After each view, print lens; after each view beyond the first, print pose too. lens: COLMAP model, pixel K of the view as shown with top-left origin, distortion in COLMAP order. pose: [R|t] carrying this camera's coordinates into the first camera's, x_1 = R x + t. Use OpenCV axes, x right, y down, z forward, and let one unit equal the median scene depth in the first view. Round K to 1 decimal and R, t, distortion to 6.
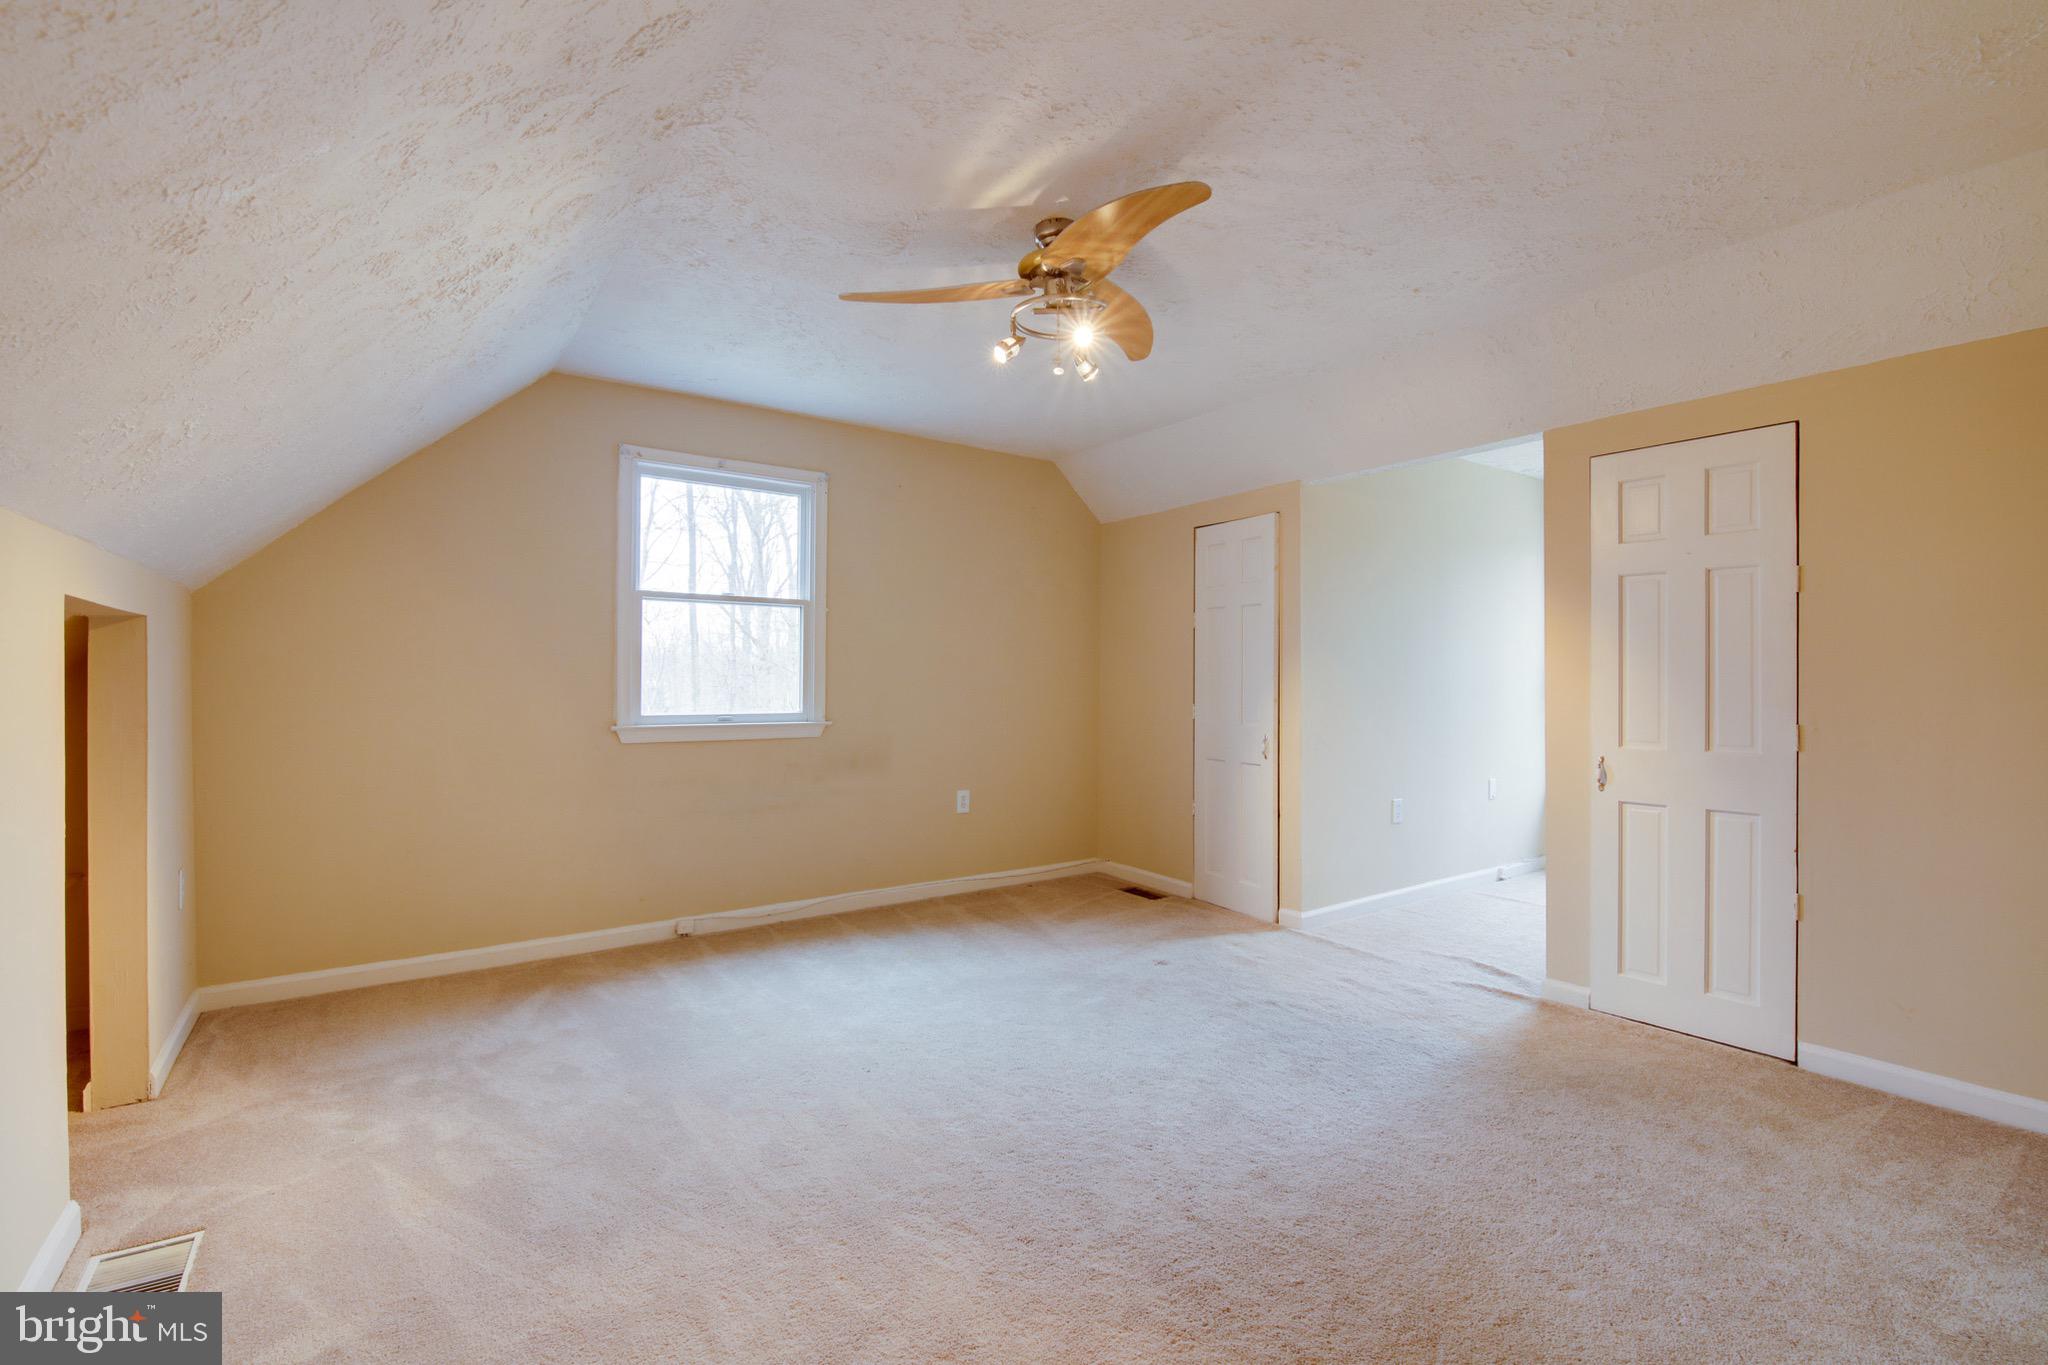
lens RADIAL K [[885.3, 0, 1019.9], [0, 885.3, 675.5], [0, 0, 1]] dist [-0.000788, -0.010339]
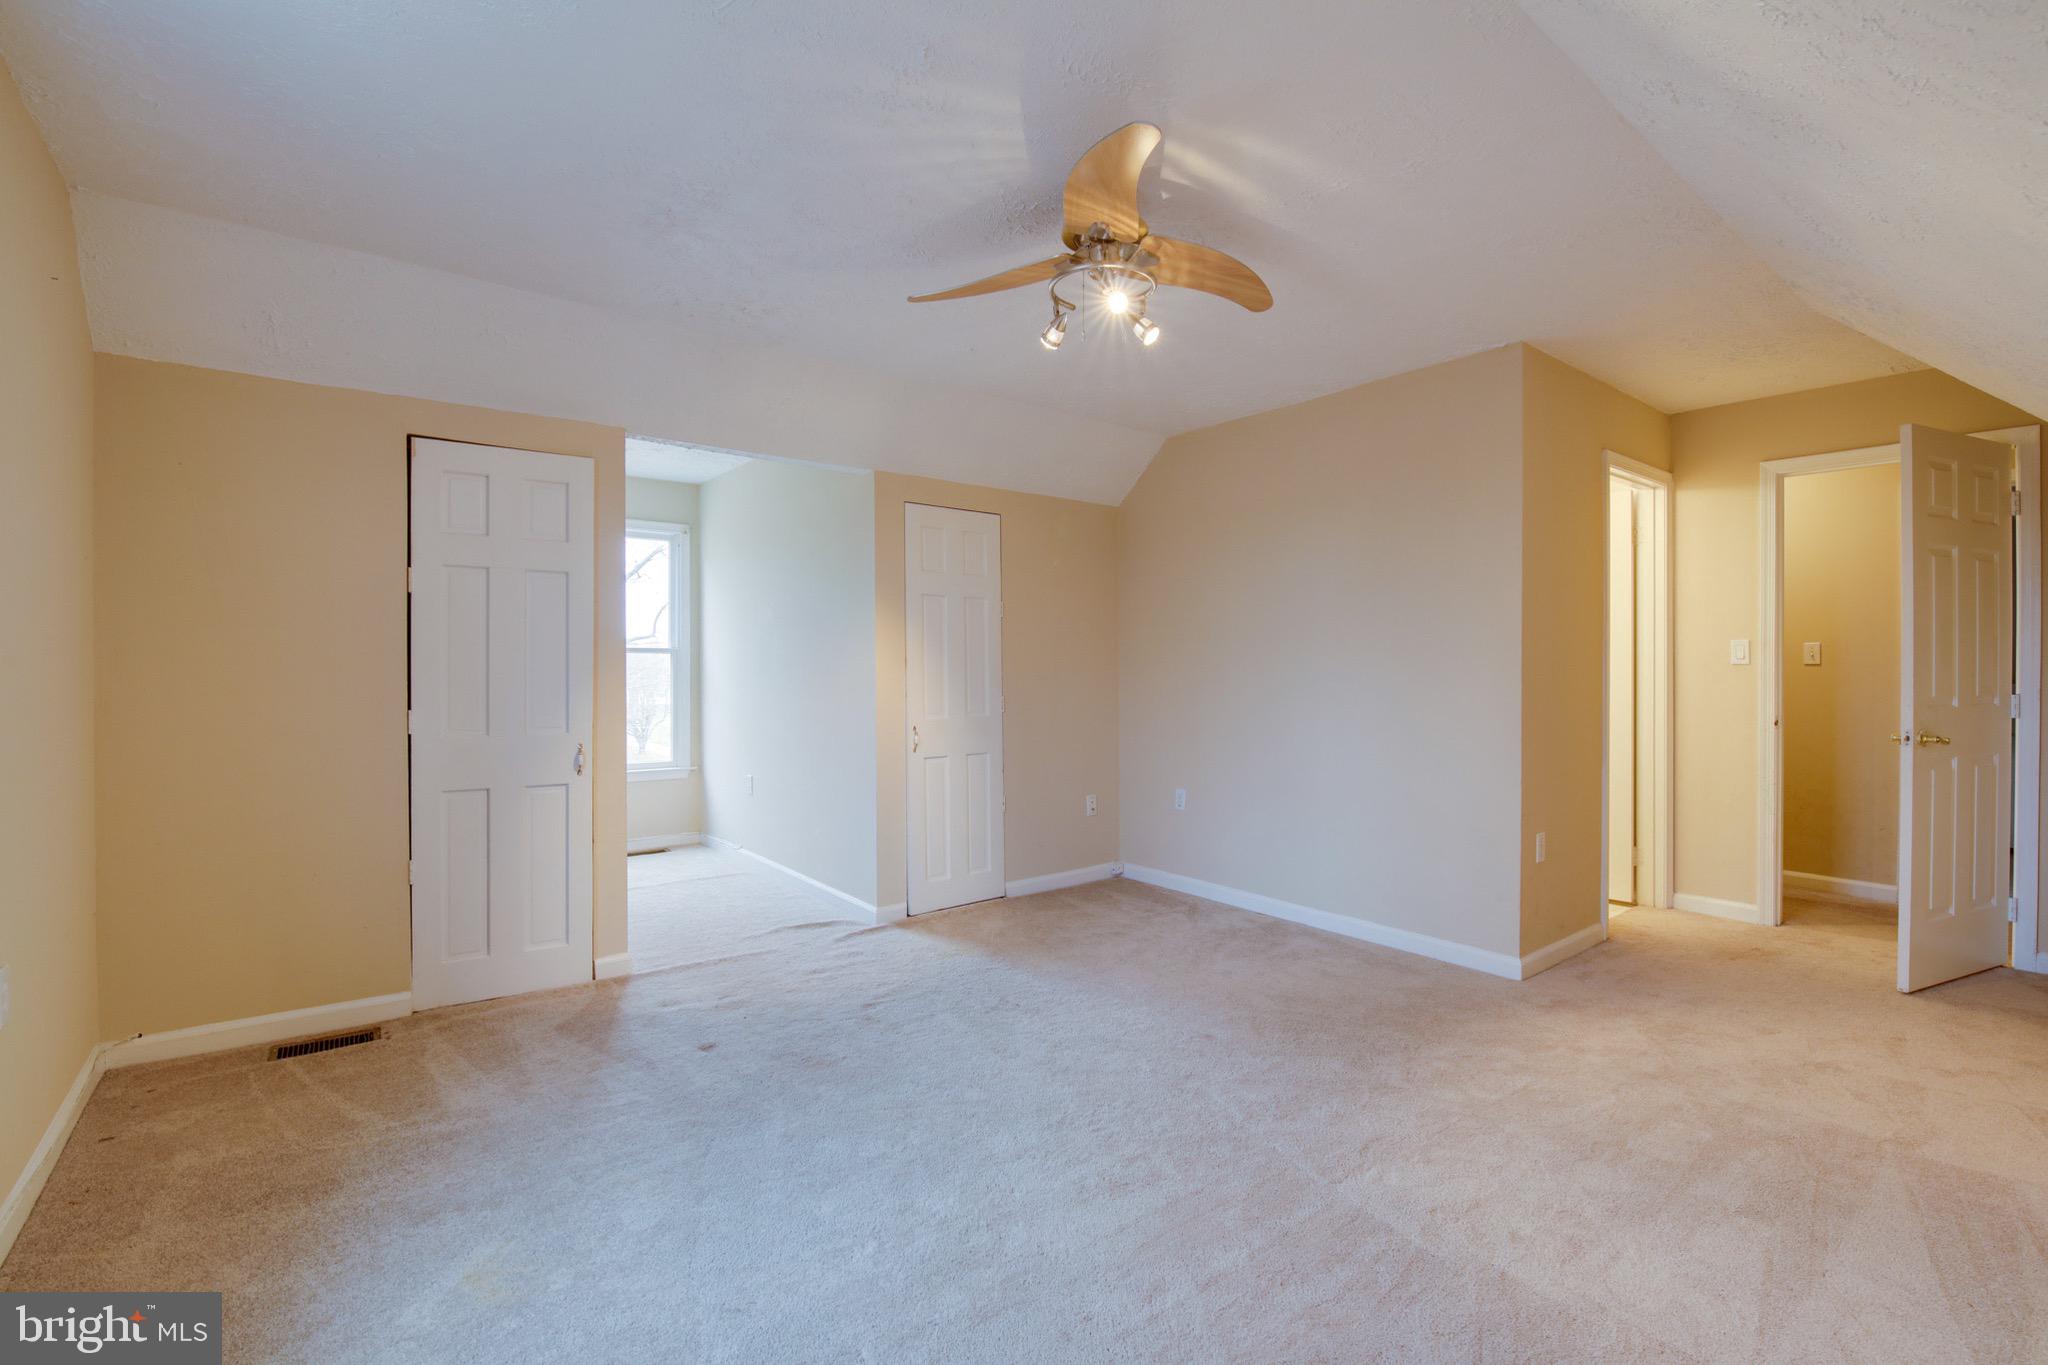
lens RADIAL K [[896.8, 0, 1023.5], [0, 896.8, 674.4], [0, 0, 1]] dist [-0.001972, -0.010216]
pose [[-0.045304, -0.010351, 0.998920, -0.635910], [-0.000729, 0.999946, 0.010328, -0.002348], [-0.998973, -0.000260, -0.045309, 0.793093]]
